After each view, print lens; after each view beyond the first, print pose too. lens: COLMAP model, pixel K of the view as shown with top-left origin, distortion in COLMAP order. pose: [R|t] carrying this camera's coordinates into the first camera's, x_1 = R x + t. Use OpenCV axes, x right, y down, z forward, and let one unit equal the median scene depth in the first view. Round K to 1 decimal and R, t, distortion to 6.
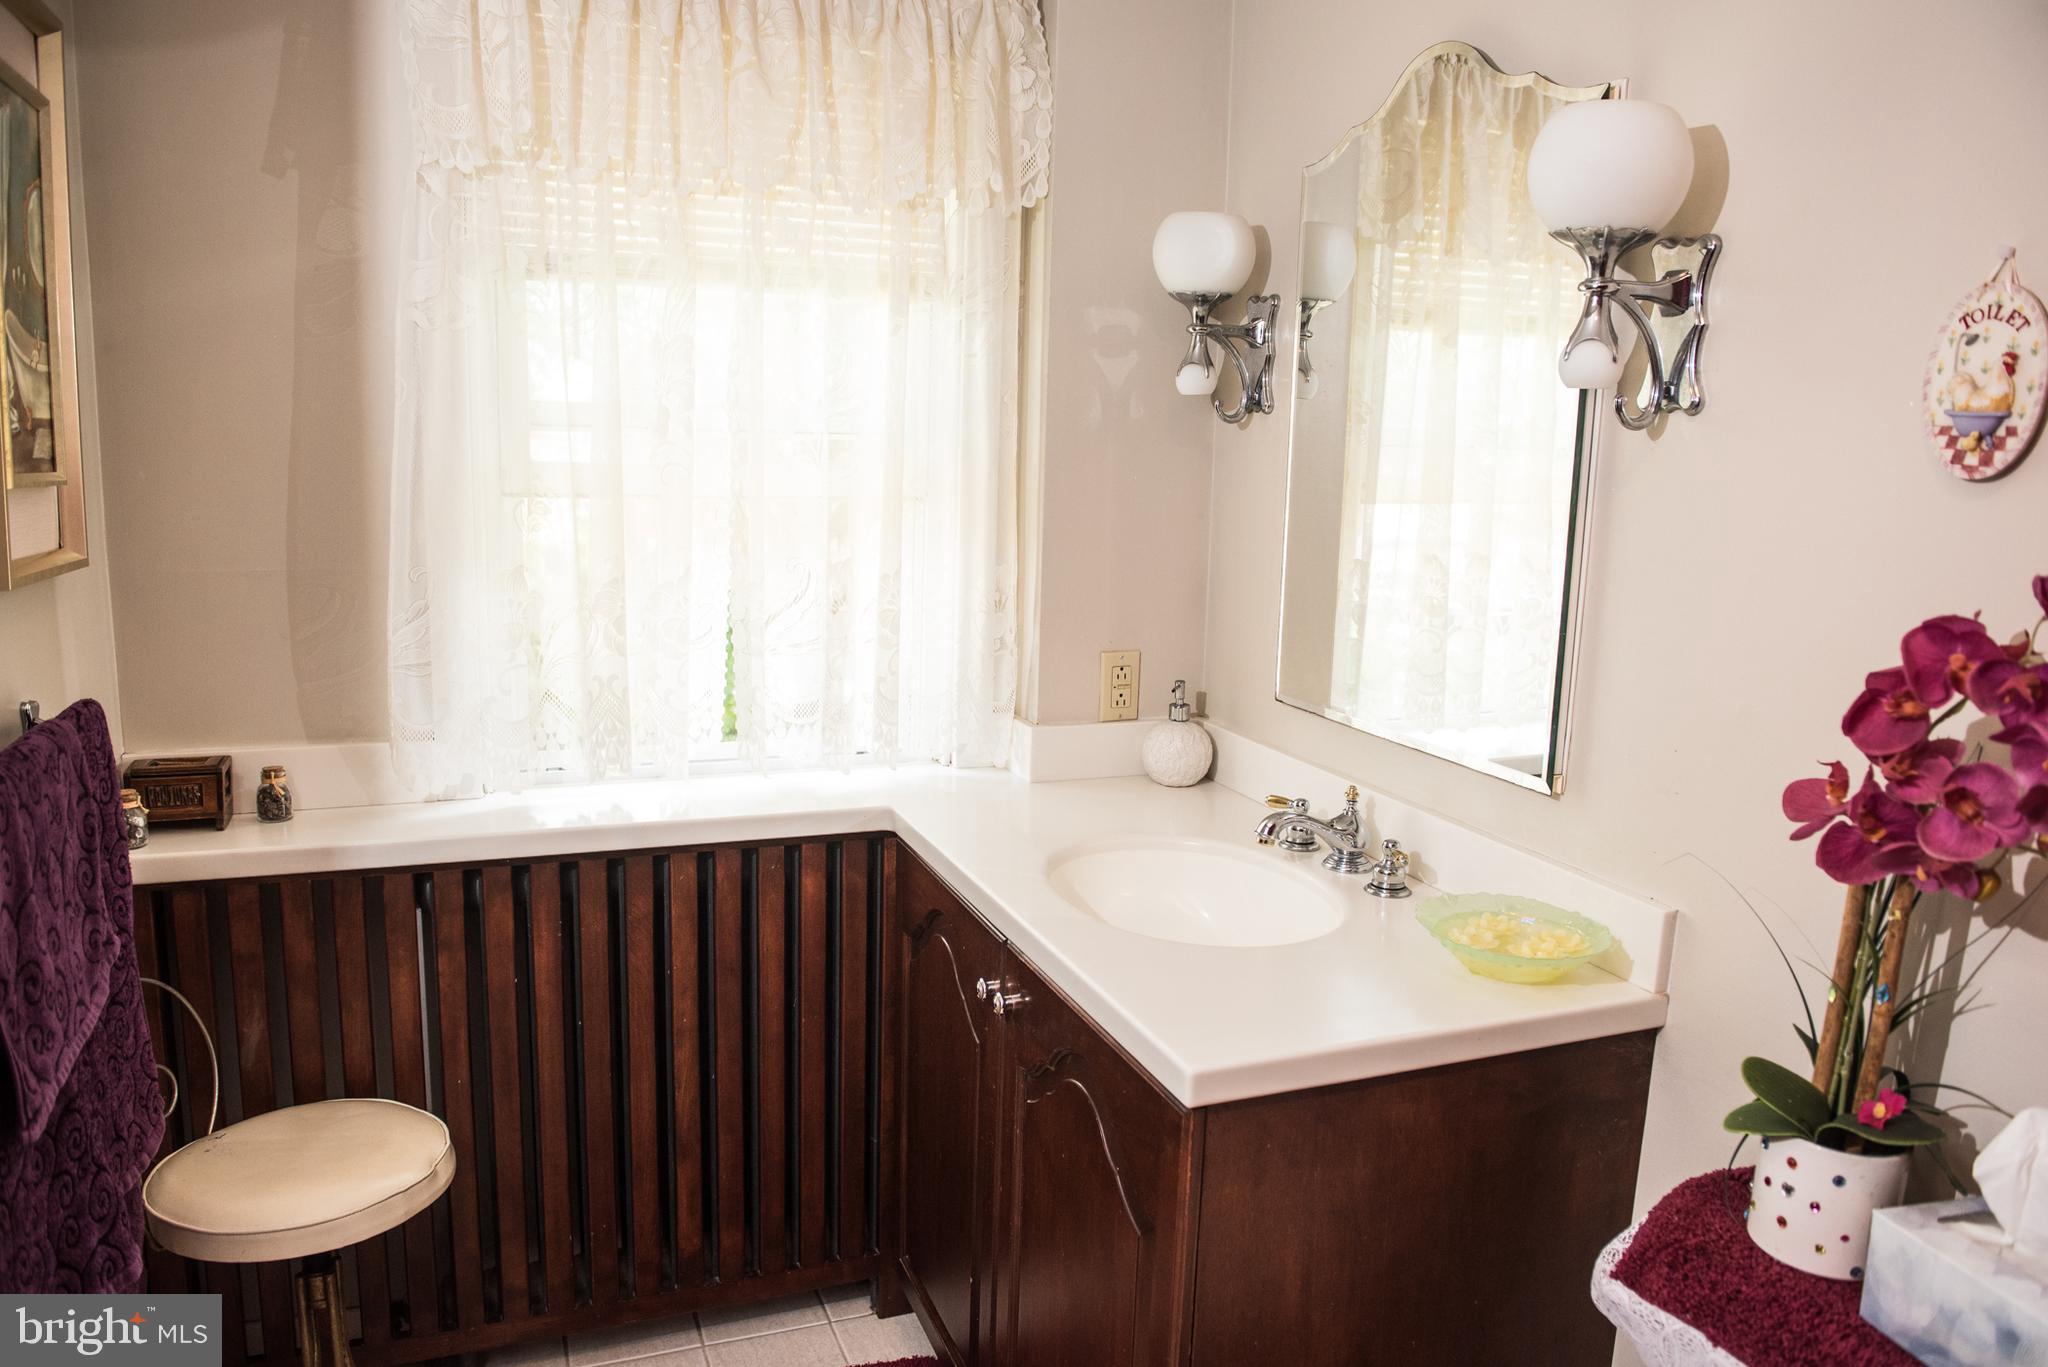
lens RADIAL K [[1417.2, 0, 1024.0], [0, 1417.2, 683.5], [0, 0, 1]] dist [-0.103830, 0.028818]
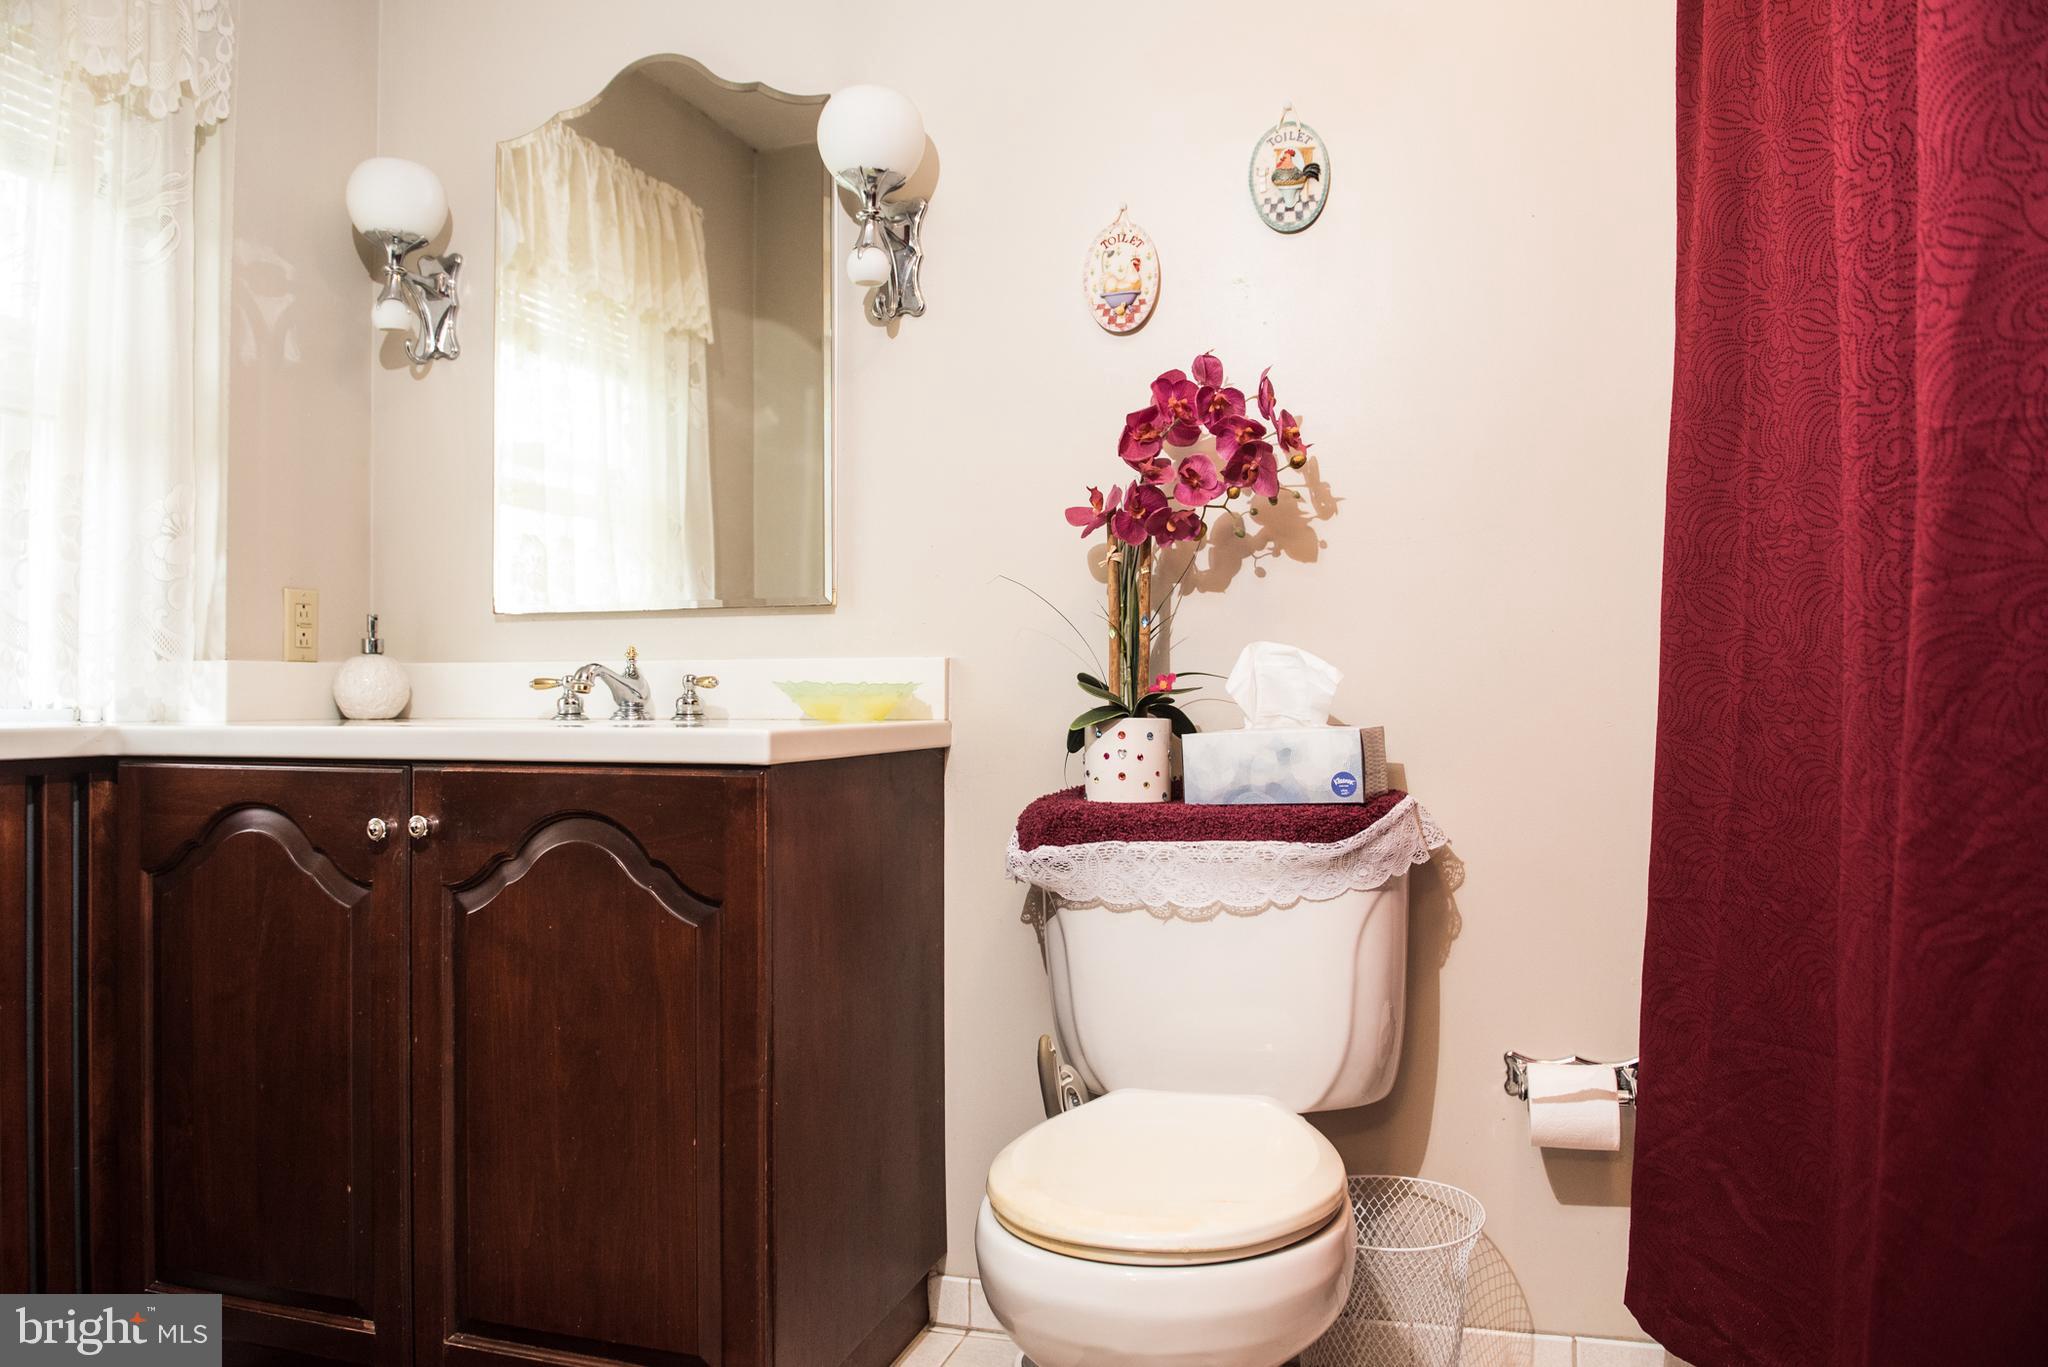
lens RADIAL K [[1407.5, 0, 1024.0], [0, 1407.5, 683.5], [0, 0, 1]] dist [-0.046619, -0.002349]
pose [[0.613974, -0.028628, 0.788807, -0.781922], [0.158608, 0.983433, -0.087762, 0.418022], [-0.773226, 0.178995, 0.608343, 0.087647]]
